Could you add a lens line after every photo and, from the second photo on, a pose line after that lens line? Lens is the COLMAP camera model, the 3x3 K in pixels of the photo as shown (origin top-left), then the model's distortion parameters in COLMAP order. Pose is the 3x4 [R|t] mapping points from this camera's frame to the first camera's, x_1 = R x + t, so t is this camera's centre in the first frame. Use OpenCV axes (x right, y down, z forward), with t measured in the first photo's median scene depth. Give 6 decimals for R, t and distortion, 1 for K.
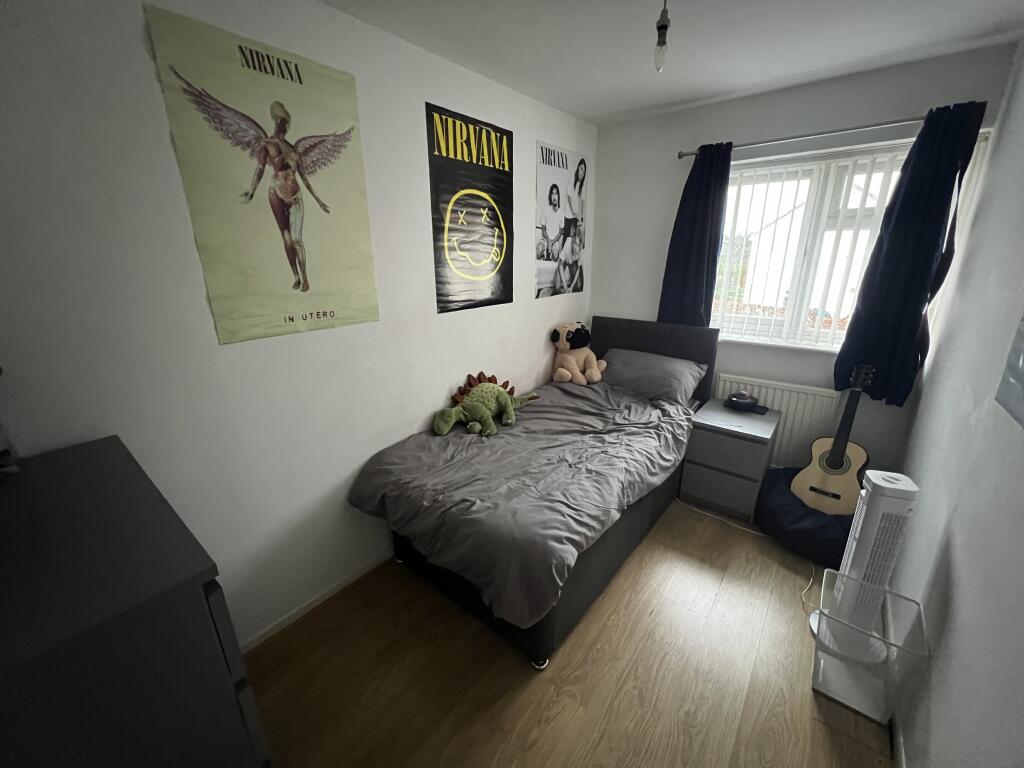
lens RADIAL K [[407.1, 0, 513.4], [0, 407.1, 380.3], [0, 0, 1]] dist [-0.000009, -0.000044]
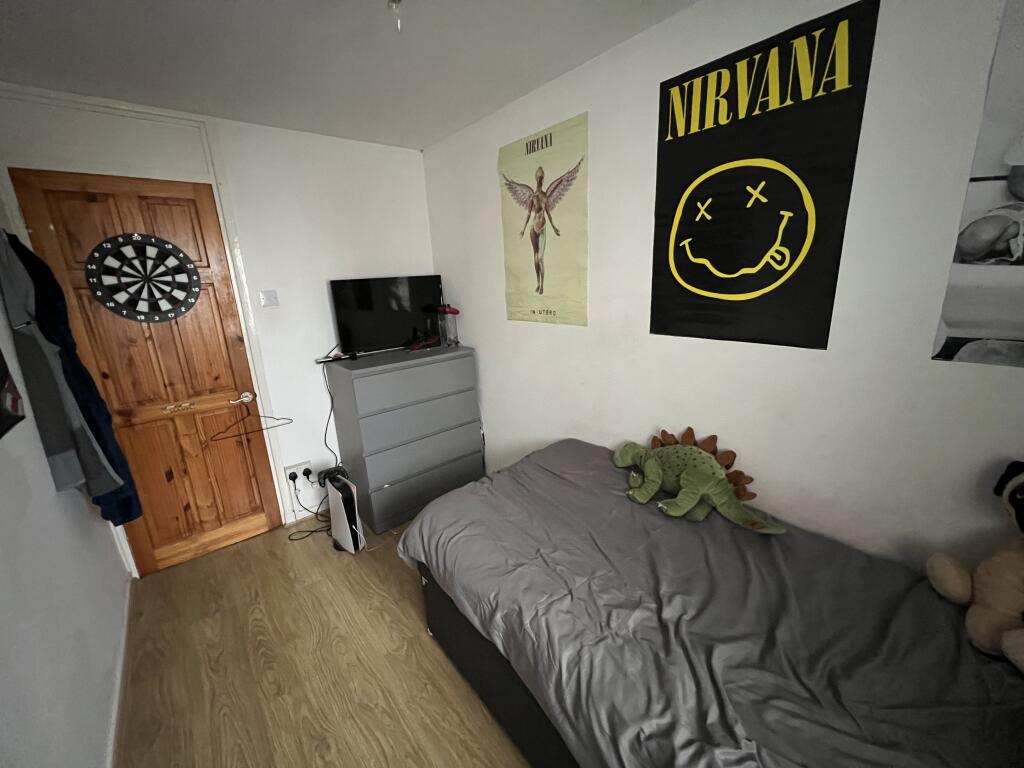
lens RADIAL K [[409.8, 0, 508.3], [0, 409.8, 379.0], [0, 0, 1]] dist [-0.004805, 0.001135]
pose [[-0.197835, 0.261503, -0.944710, 0.926068], [-0.247040, 0.919349, 0.306216, -0.351520], [0.948595, 0.293962, -0.117278, 1.133613]]
